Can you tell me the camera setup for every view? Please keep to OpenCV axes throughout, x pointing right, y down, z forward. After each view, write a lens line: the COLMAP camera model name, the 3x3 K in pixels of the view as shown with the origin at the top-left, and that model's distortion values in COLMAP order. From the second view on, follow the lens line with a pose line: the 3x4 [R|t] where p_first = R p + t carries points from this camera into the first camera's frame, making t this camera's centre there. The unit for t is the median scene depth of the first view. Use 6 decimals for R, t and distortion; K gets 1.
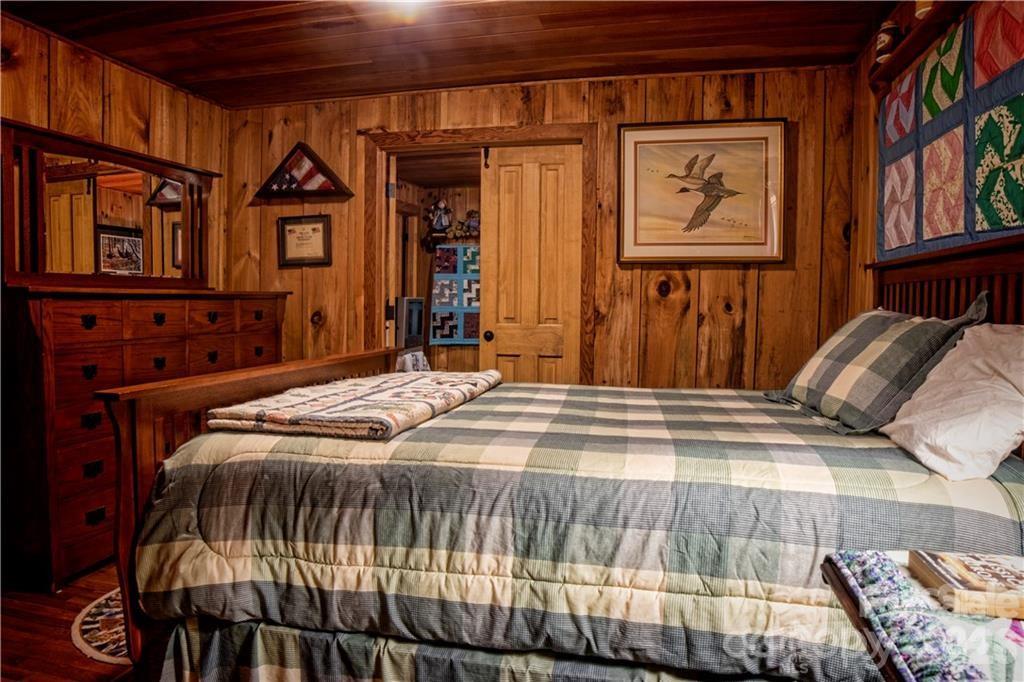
lens RADIAL K [[669.3, 0, 512.0], [0, 669.3, 341.0], [0, 0, 1]] dist [-0.000664, -0.000334]
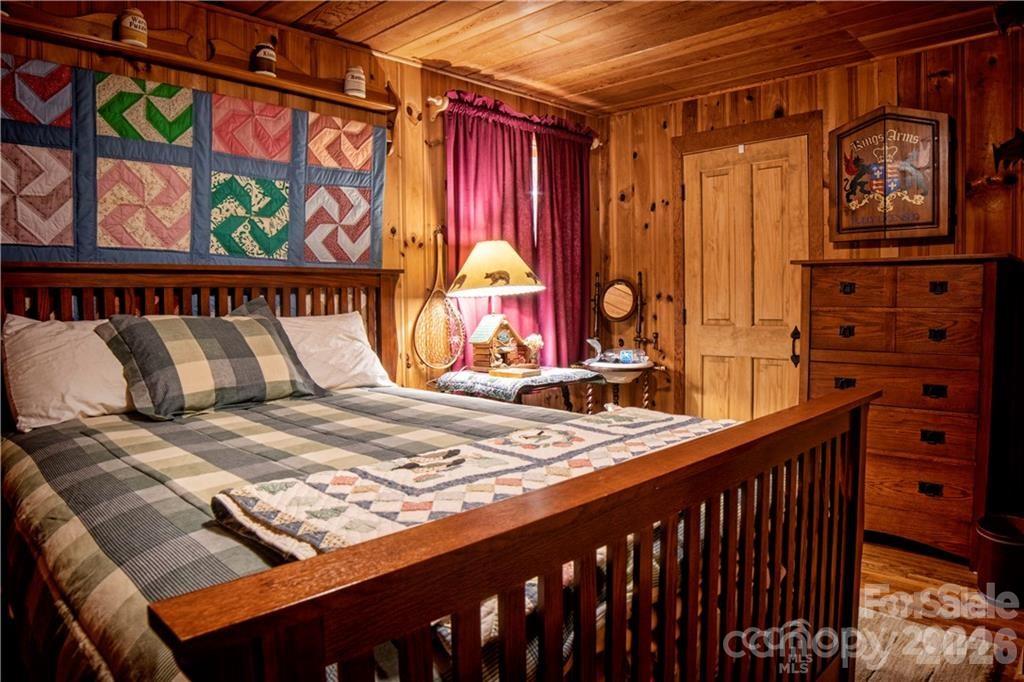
lens RADIAL K [[669.3, 0, 512.0], [0, 669.3, 341.0], [0, 0, 1]] dist [-0.000664, -0.000334]
pose [[-0.852764, -0.035055, 0.521119, -0.580749], [0.034438, 0.991800, 0.123072, -0.137769], [-0.521160, 0.122898, -0.844564, 1.919330]]
